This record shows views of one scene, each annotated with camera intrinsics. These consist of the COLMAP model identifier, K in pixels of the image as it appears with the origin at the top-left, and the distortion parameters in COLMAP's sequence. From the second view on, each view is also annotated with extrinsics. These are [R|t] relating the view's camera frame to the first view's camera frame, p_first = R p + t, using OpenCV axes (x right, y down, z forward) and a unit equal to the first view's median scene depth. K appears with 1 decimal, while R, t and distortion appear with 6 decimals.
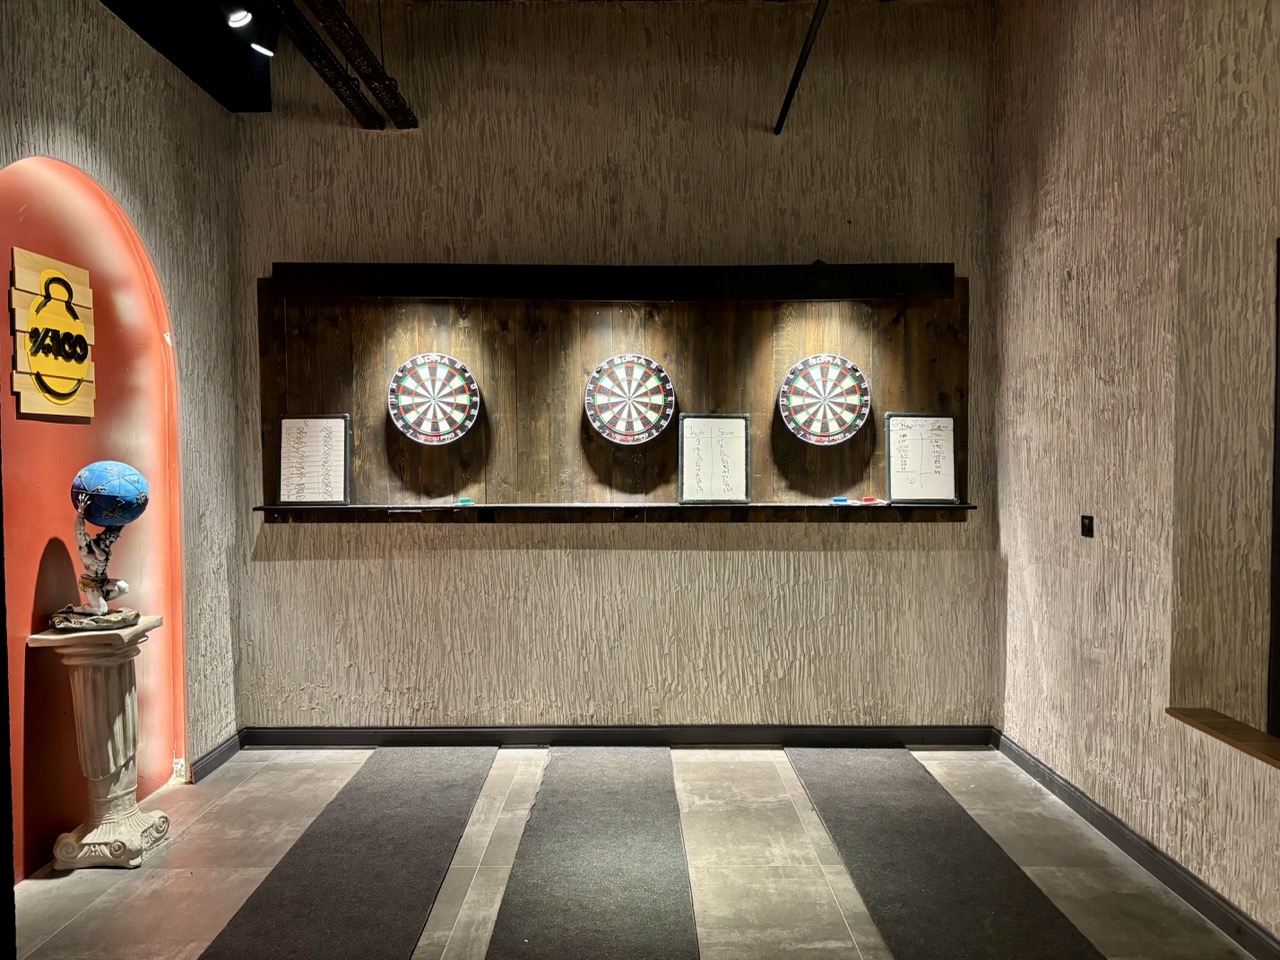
lens RADIAL K [[966.2, 0, 639.5], [0, 966.2, 491.2], [0, 0, 1]] dist [0.047893, -0.053562]
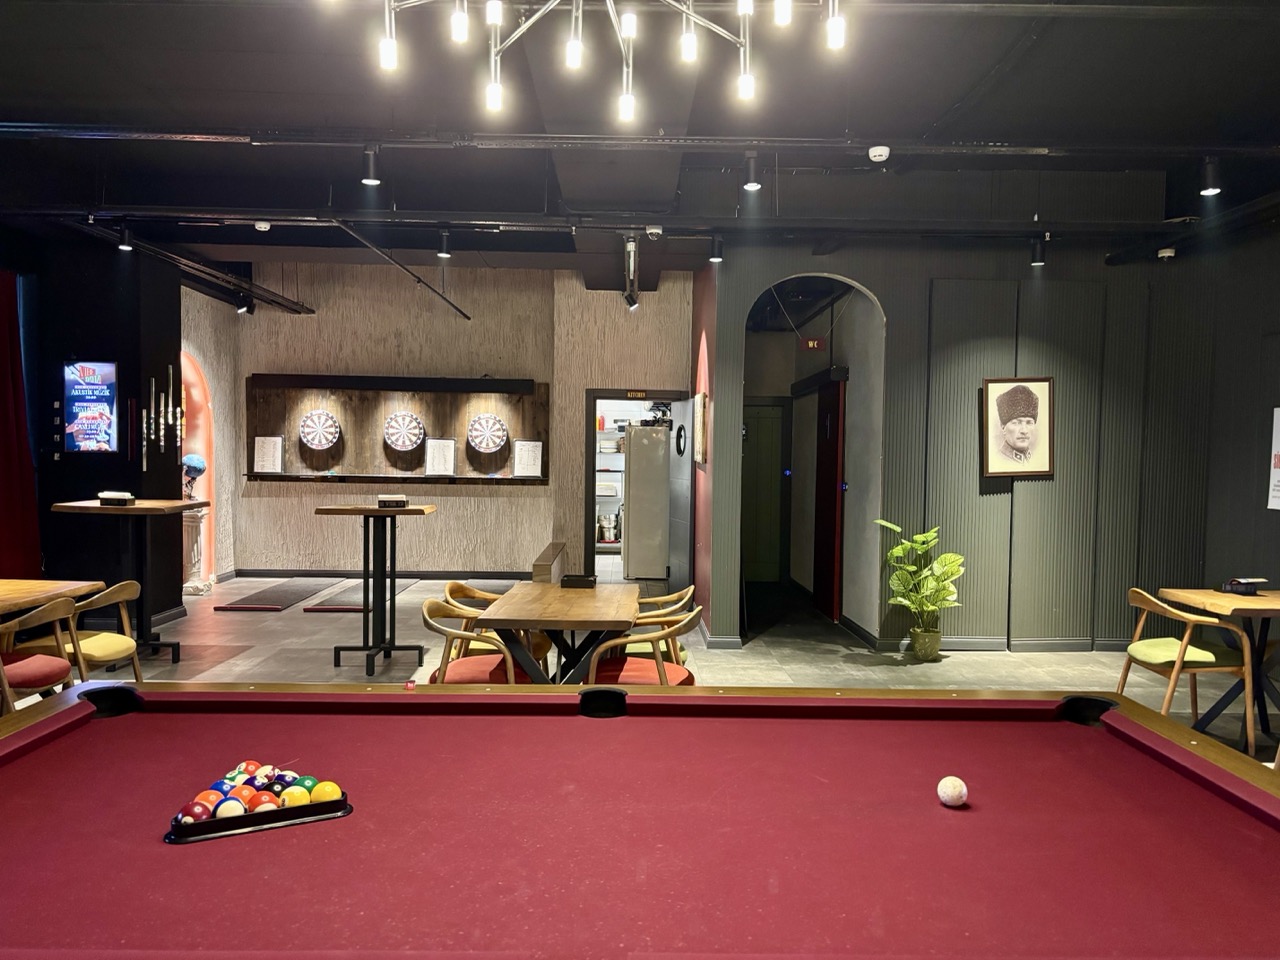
lens RADIAL K [[958.6, 0, 647.1], [0, 958.6, 497.1], [0, 0, 1]] dist [0.140481, -0.452629]
pose [[0.999646, 0.016065, 0.021211, 0.532983], [-0.016298, 0.999808, 0.010869, 0.030315], [-0.021033, -0.011211, 0.999716, -1.365656]]
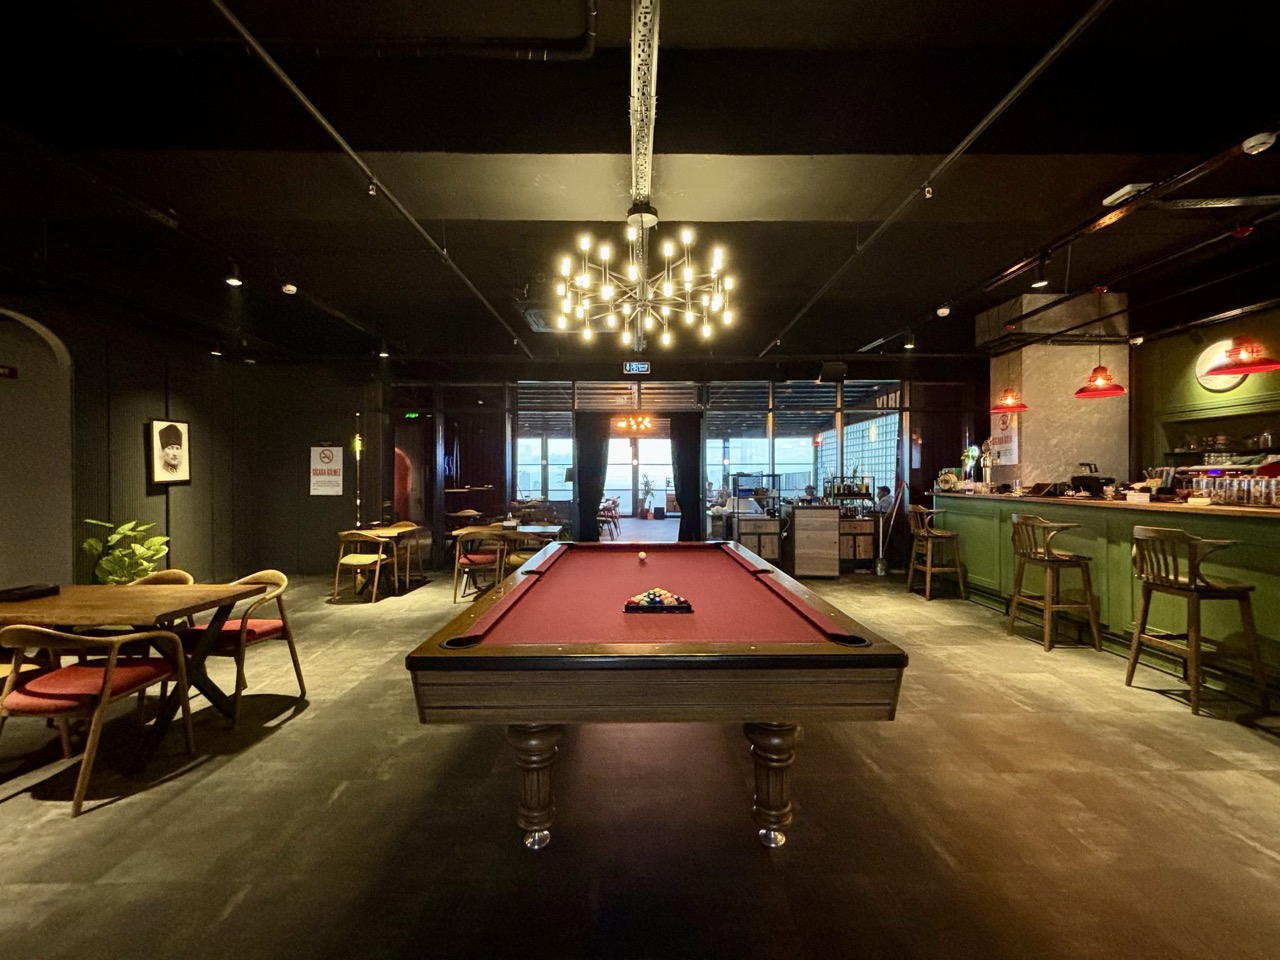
lens RADIAL K [[519.0, 0, 640.0], [0, 519.0, 480.0], [0, 0, 1]] dist [0.000919, 0.000224]
pose [[-0.010267, -0.001724, 0.999946, -0.127835], [0.040056, 0.999195, 0.002134, 0.039297], [-0.999145, 0.040075, -0.010190, -0.956115]]
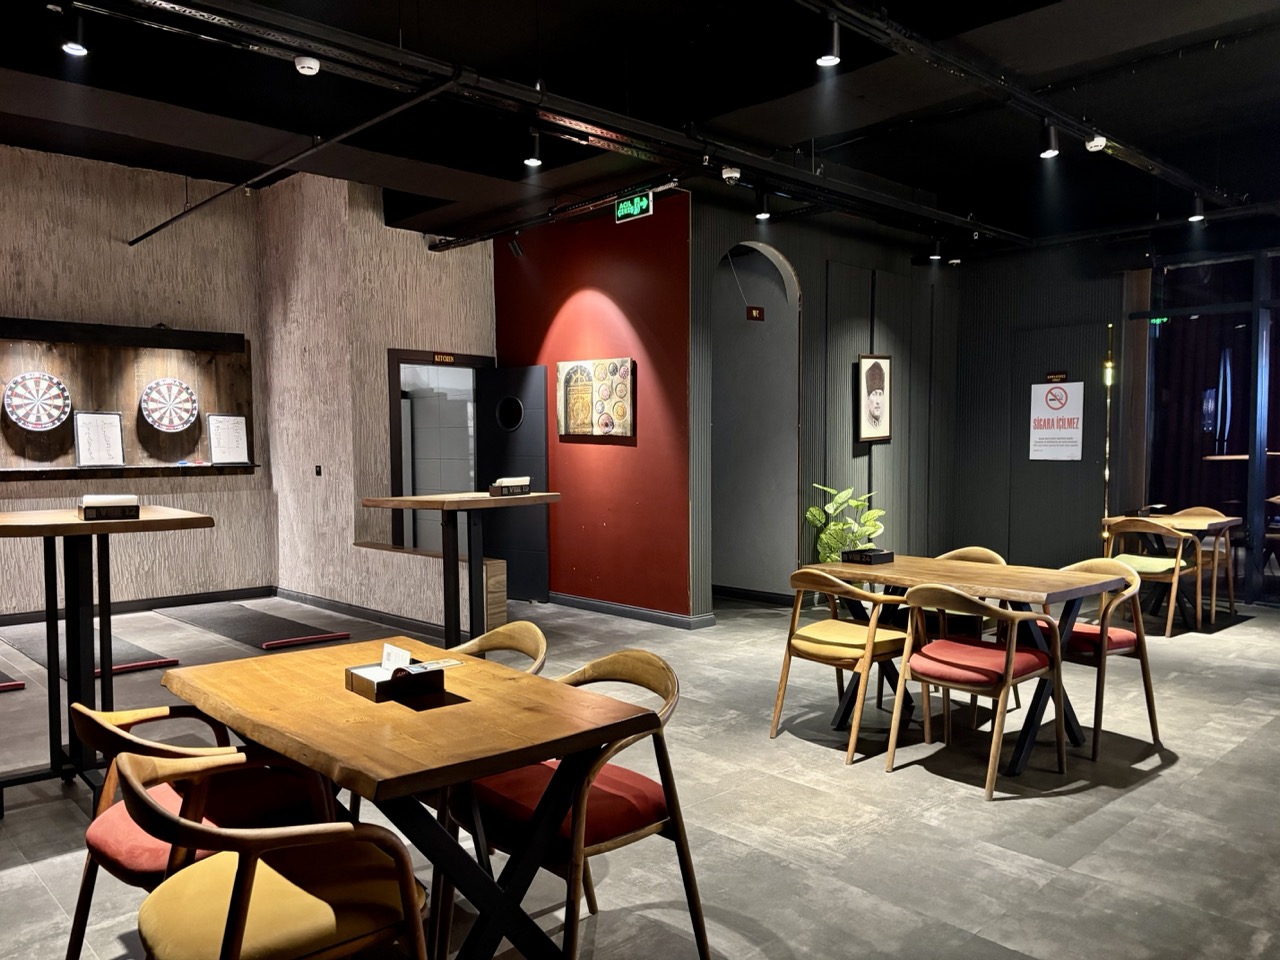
lens RADIAL K [[966.2, 0, 639.5], [0, 966.2, 491.2], [0, 0, 1]] dist [0.047893, -0.053562]
pose [[0.727324, -0.037756, 0.685255, -0.391681], [0.029988, 0.999280, 0.023230, 0.042956], [-0.685638, 0.003654, 0.727933, -0.827413]]
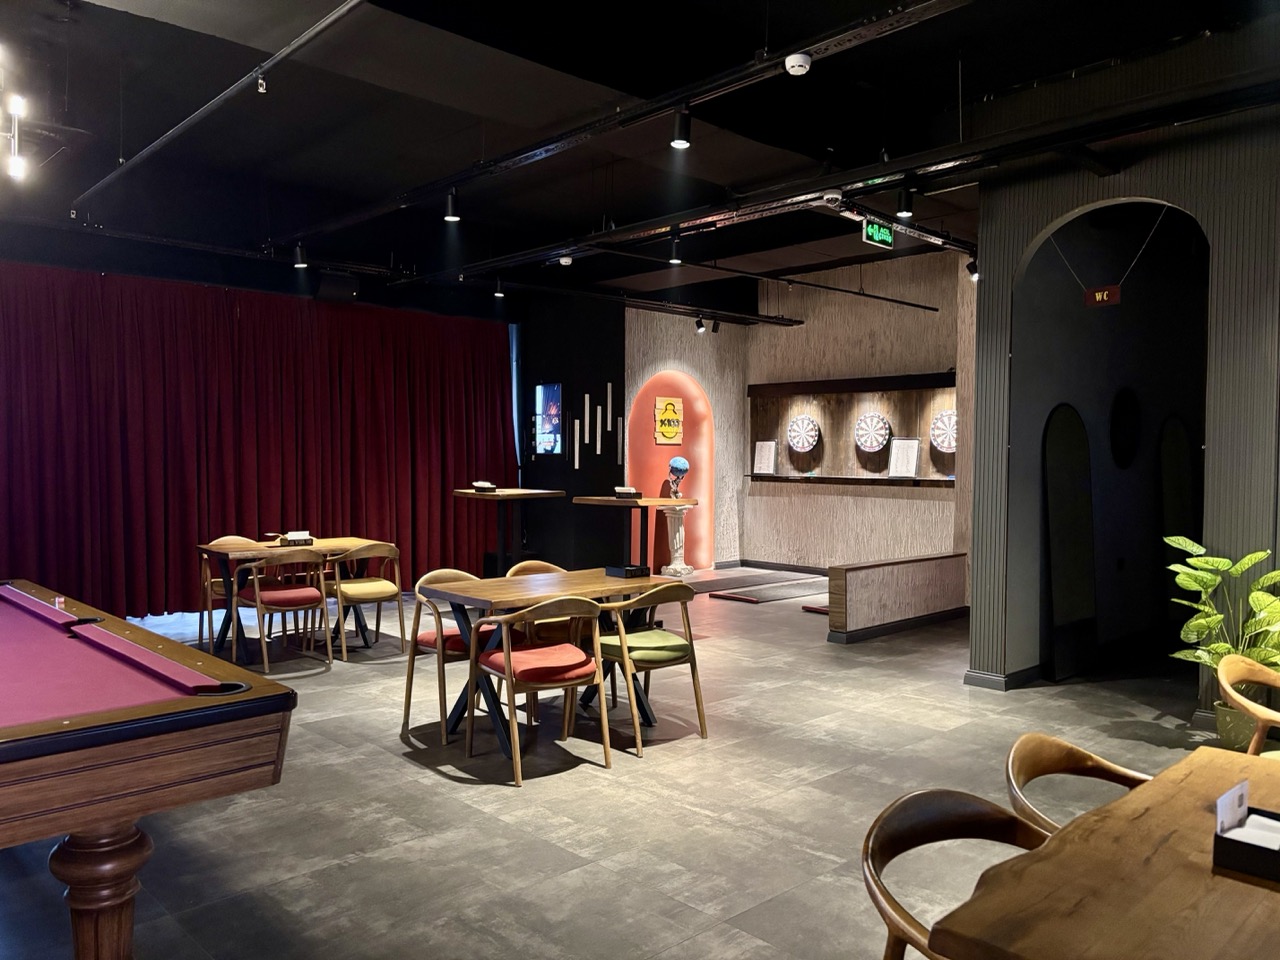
lens RADIAL K [[966.7, 0, 634.3], [0, 966.7, 498.2], [0, 0, 1]] dist [0.061760, -0.051019]
pose [[0.686082, 0.038488, -0.726505, 1.297983], [-0.032818, 0.999220, 0.021943, 0.031106], [0.726784, 0.008788, 0.686810, -1.020364]]
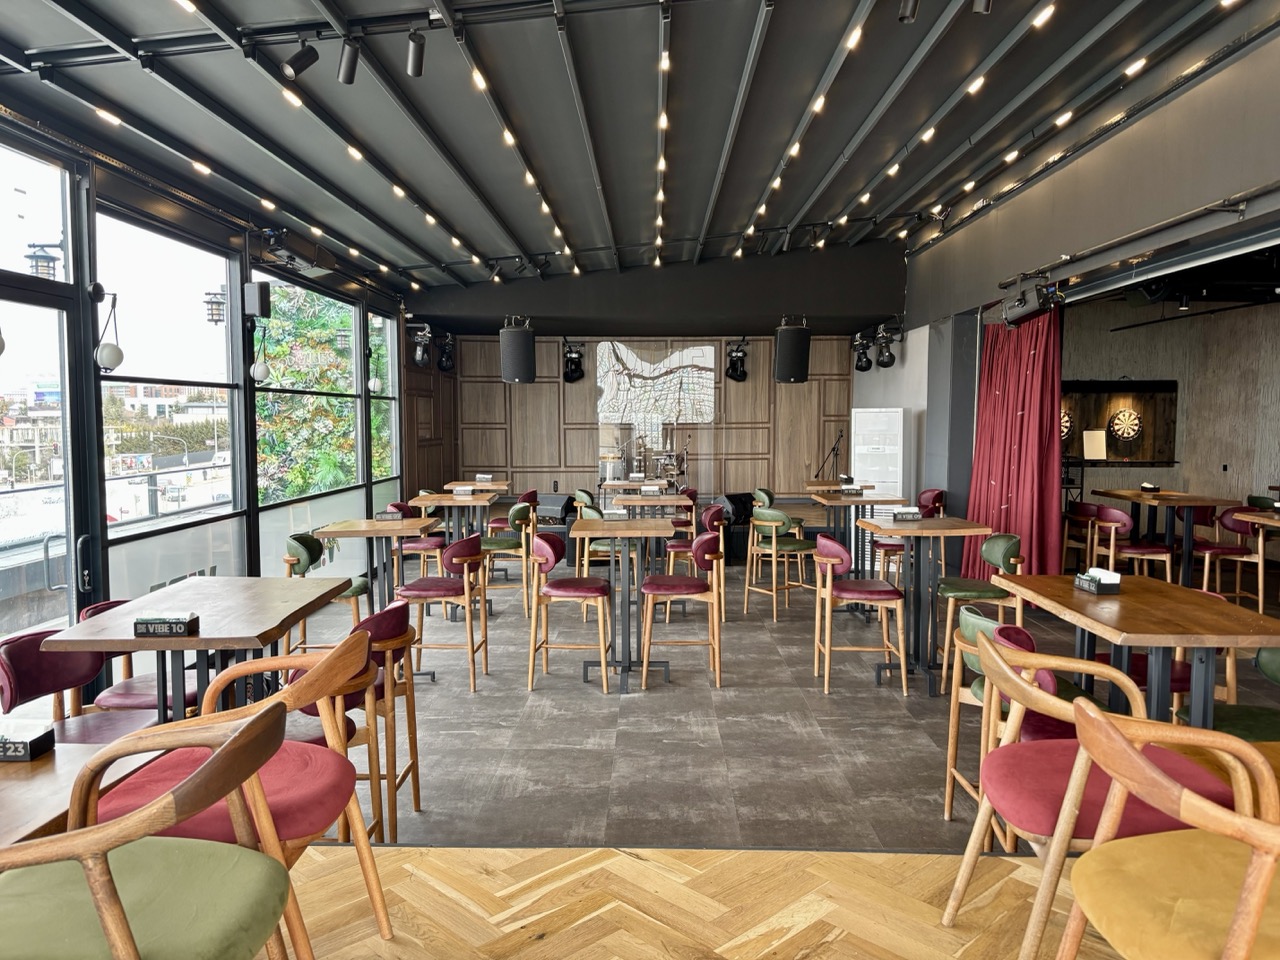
lens RADIAL K [[966.2, 0, 639.5], [0, 966.2, 491.2], [0, 0, 1]] dist [0.047893, -0.053562]
pose [[0.999848, 0.008953, -0.014969, -1.204554], [-0.008329, 0.999113, 0.041271, -0.004702], [0.015325, -0.041140, 0.999036, -1.914074]]
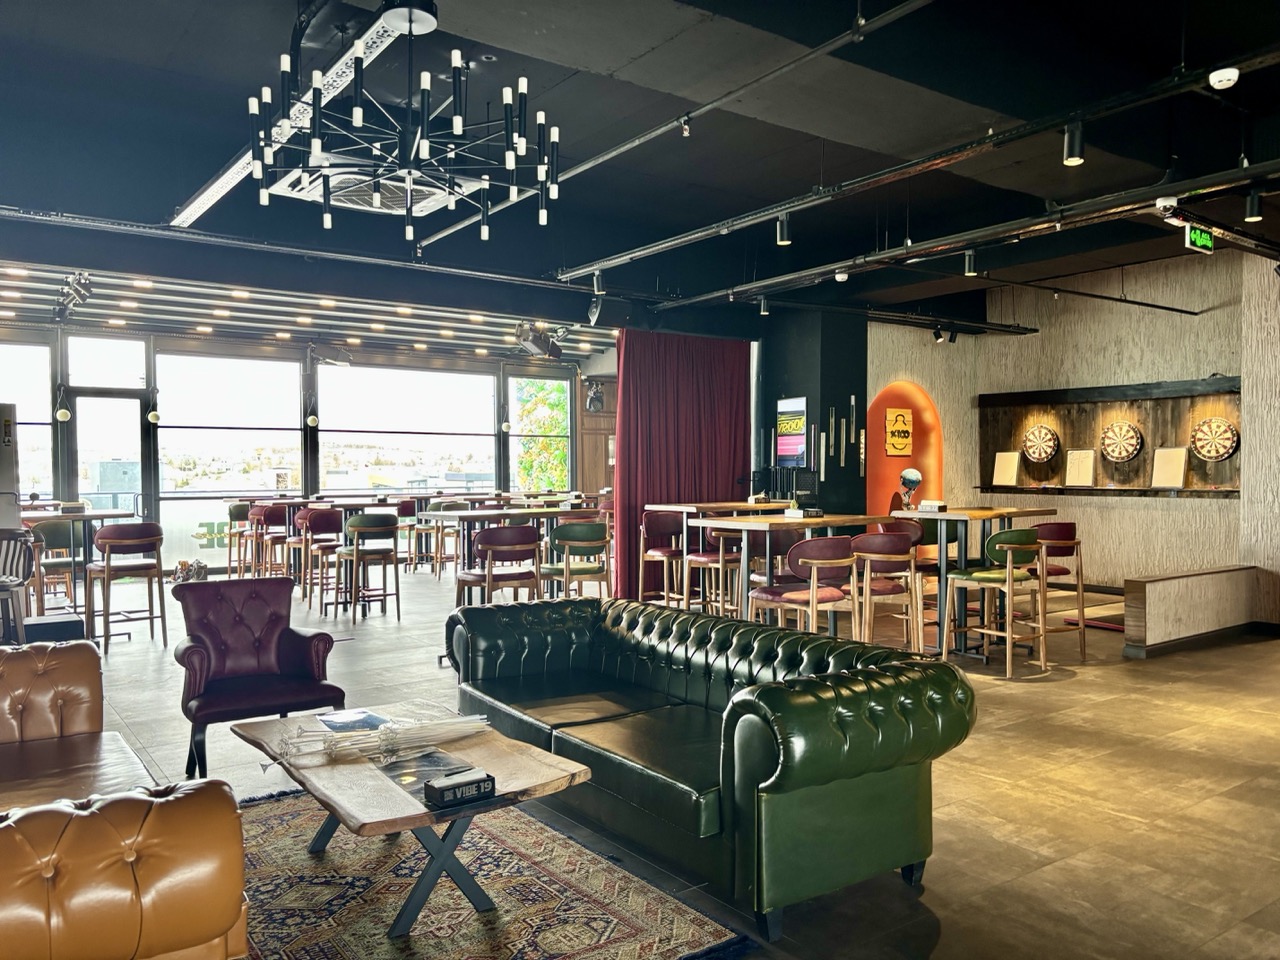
lens RADIAL K [[966.2, 0, 639.5], [0, 966.2, 491.2], [0, 0, 1]] dist [0.047893, -0.053562]
pose [[0.587155, 0.019926, -0.809229, 1.171292], [-0.028016, 0.999598, 0.004287, 0.042688], [0.808990, 0.020154, 0.587477, -1.243860]]
